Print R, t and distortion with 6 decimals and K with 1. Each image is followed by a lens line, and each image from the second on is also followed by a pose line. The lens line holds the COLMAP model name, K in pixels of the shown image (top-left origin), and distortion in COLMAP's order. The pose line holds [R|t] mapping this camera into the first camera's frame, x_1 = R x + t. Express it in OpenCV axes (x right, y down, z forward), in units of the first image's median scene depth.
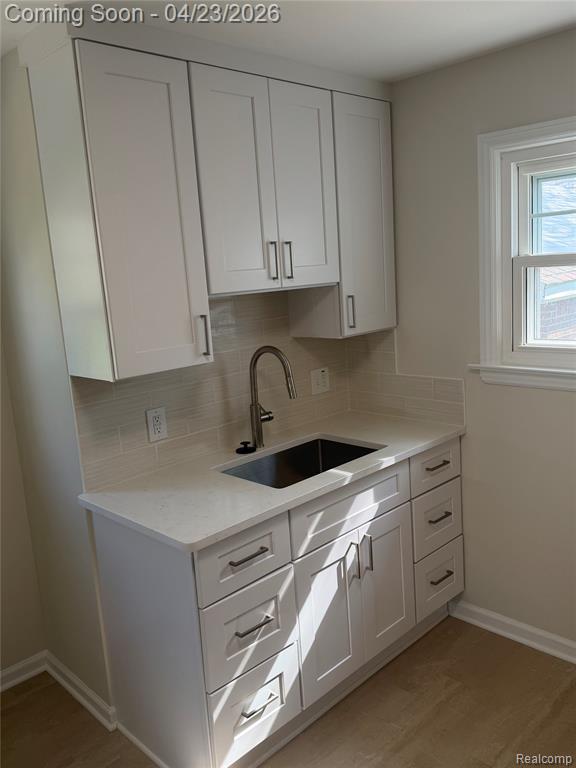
lens RADIAL K [[641.9, 0, 287.8], [0, 641.9, 384.6], [0, 0, 1]] dist [0.049005, -0.019498]
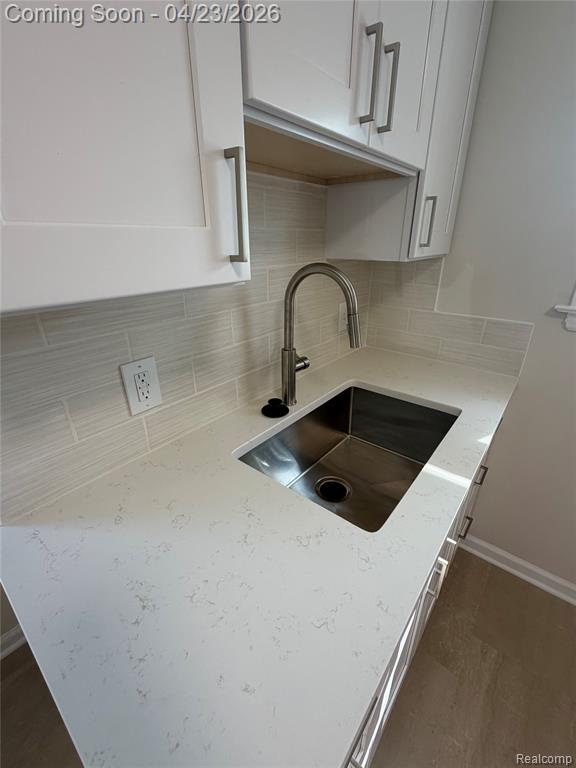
lens RADIAL K [[331.8, 0, 288.9], [0, 331.8, 382.7], [0, 0, 1]] dist [-0.001239, 0.000153]
pose [[0.992255, 0.016640, 0.123102, -0.102865], [-0.043524, 0.974739, 0.219065, -0.015165], [-0.116347, -0.222726, 0.967914, 0.665992]]
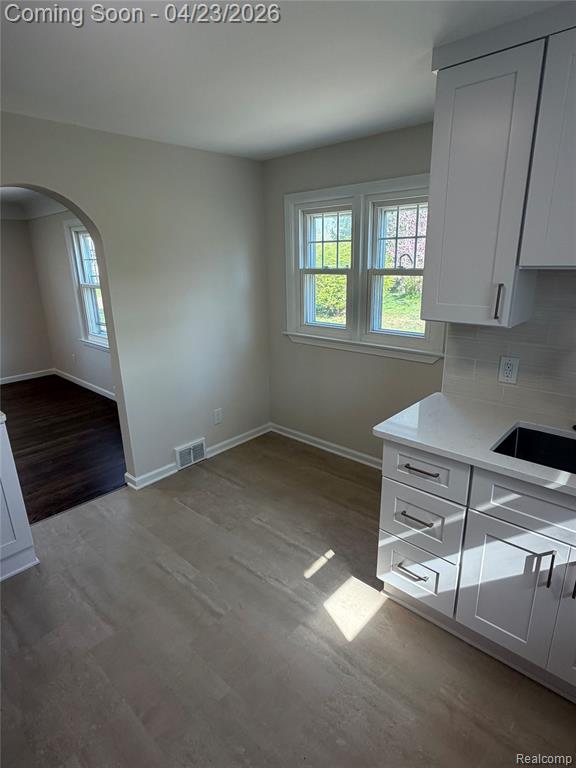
lens RADIAL K [[424.1, 0, 289.8], [0, 424.1, 383.5], [0, 0, 1]] dist [0.006562, 0.000772]
pose [[0.038125, 0.350689, -0.935715, 0.544715], [-0.163092, 0.926024, 0.340412, -0.121651], [0.985874, 0.139629, 0.092499, 0.498079]]
